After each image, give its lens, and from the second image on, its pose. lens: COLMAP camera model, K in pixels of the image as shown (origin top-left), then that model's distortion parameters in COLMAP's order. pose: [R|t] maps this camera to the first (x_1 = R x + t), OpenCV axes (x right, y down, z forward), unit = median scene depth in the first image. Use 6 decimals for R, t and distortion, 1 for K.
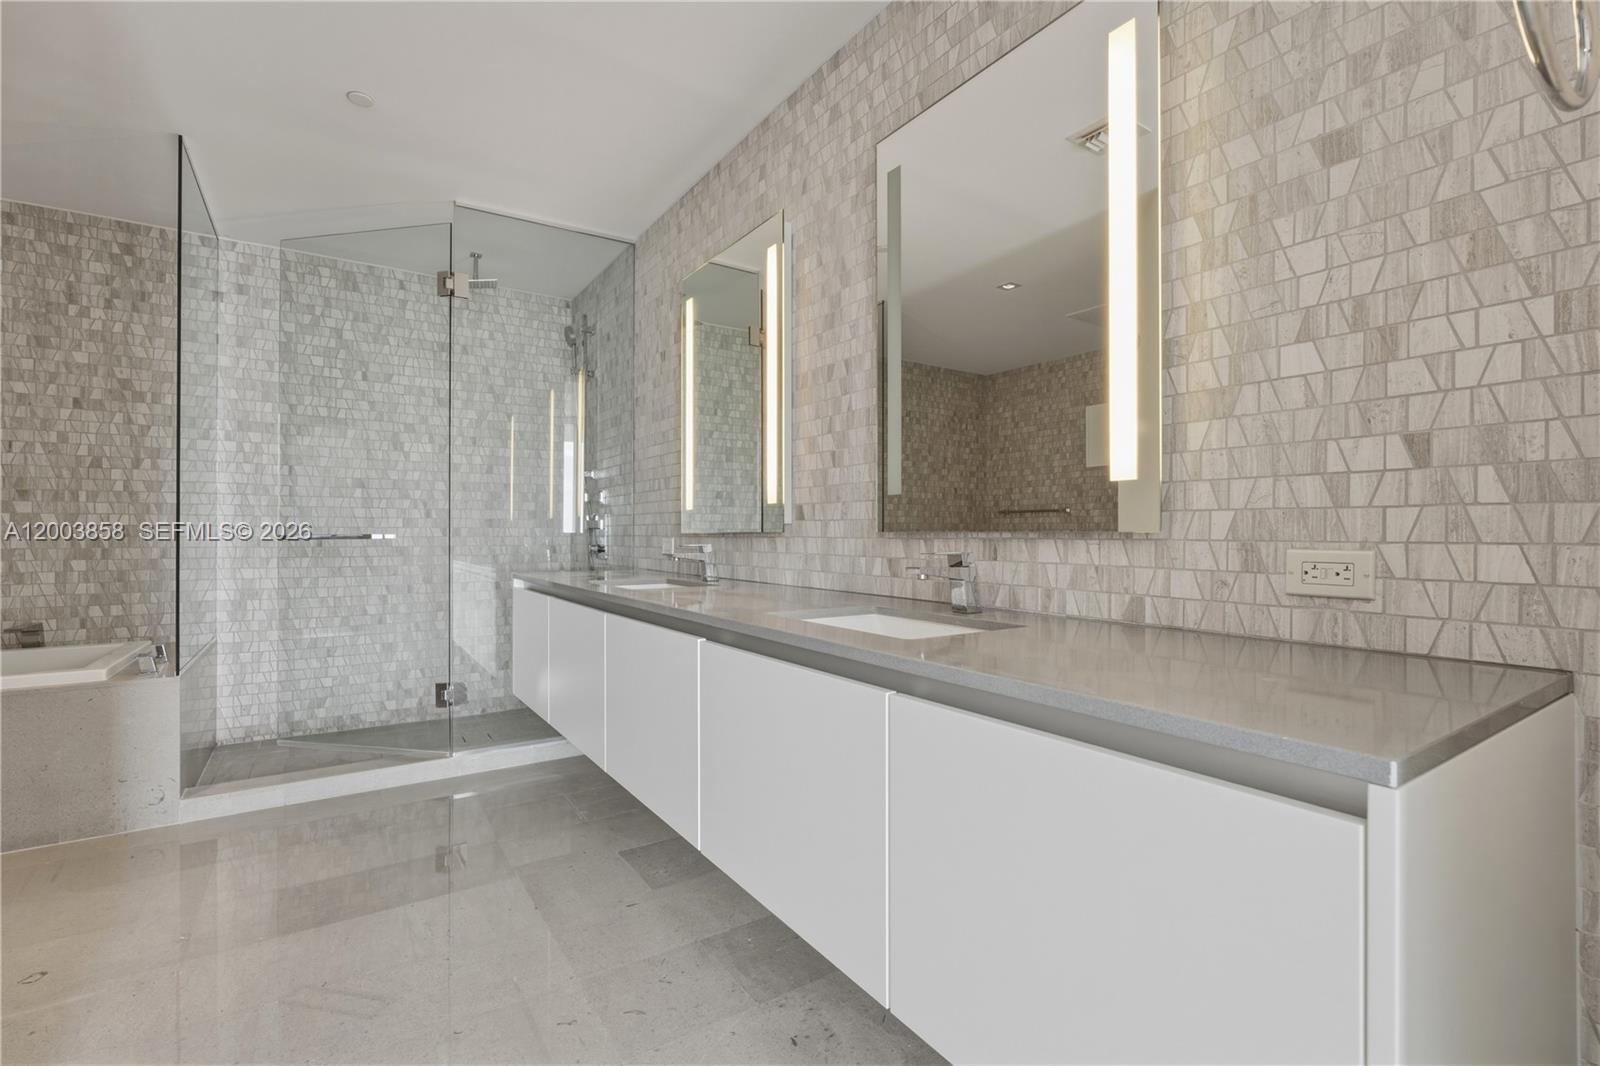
lens RADIAL K [[718.0, 0, 803.5], [0, 718.0, 527.7], [0, 0, 1]] dist [-0.023020, 0.008617]
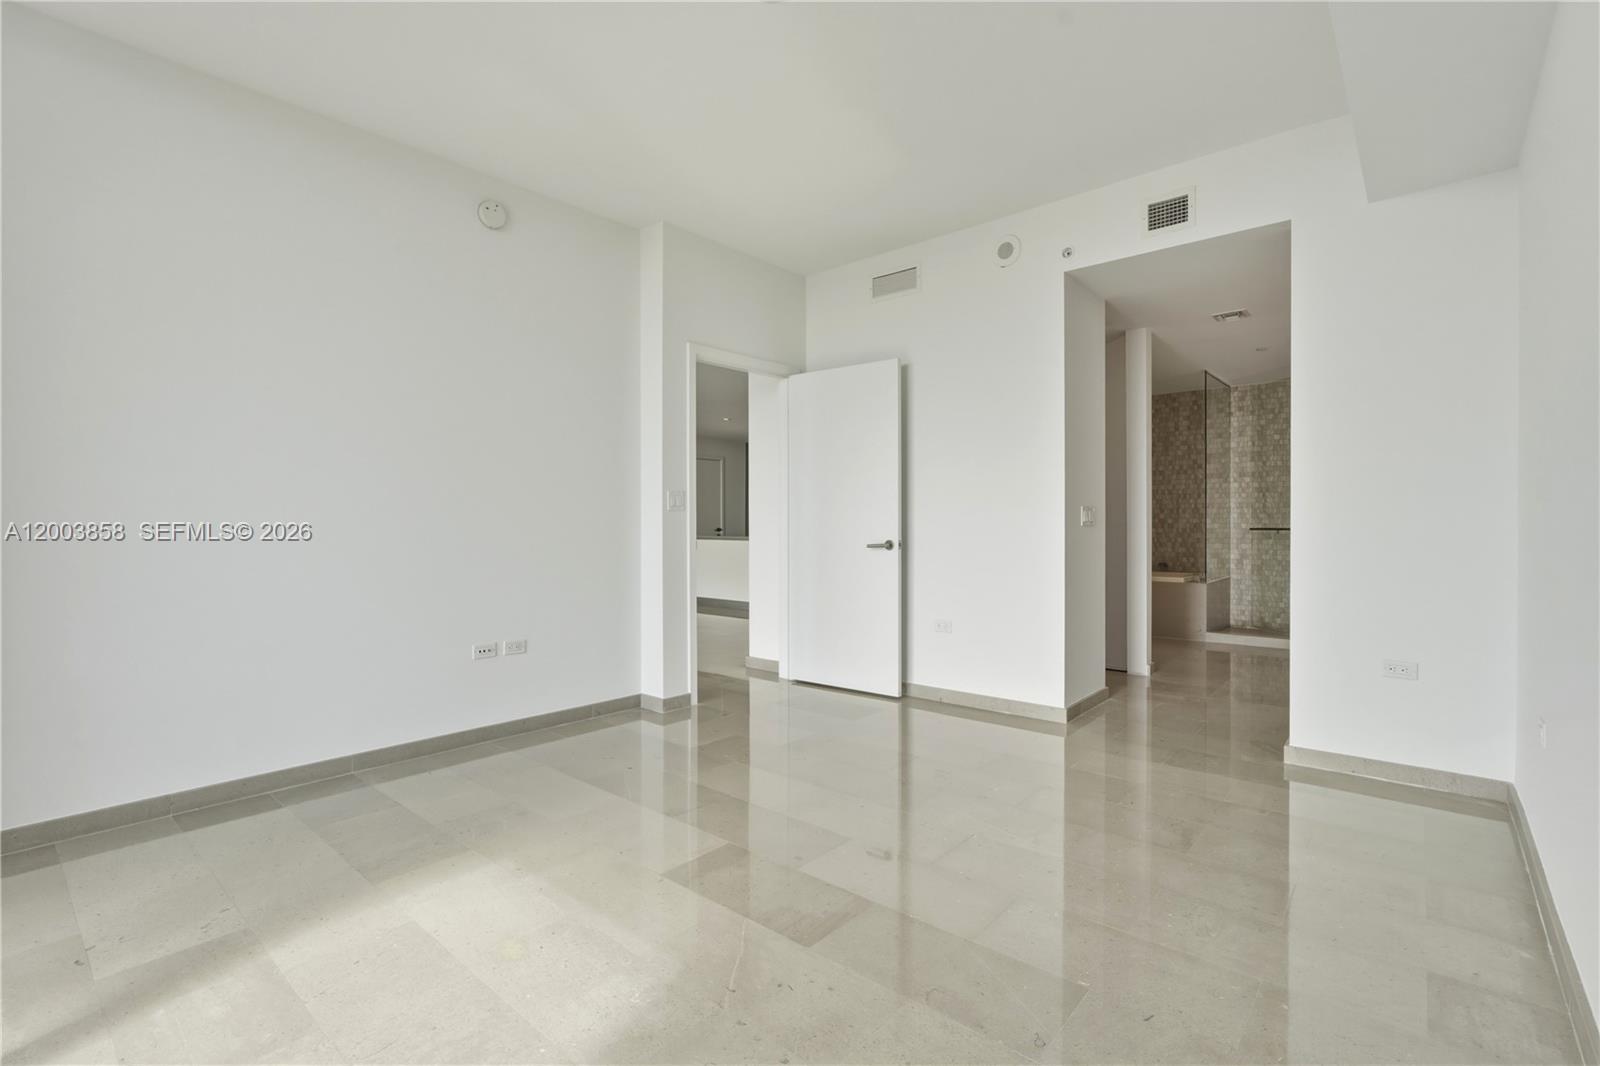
lens RADIAL K [[718.0, 0, 803.5], [0, 718.0, 527.7], [0, 0, 1]] dist [-0.023020, 0.008617]
pose [[0.251959, 0.001934, -0.967736, 0.917834], [0.003180, 0.999991, 0.002826, 0.000941], [0.967733, -0.003789, 0.251950, -0.775175]]
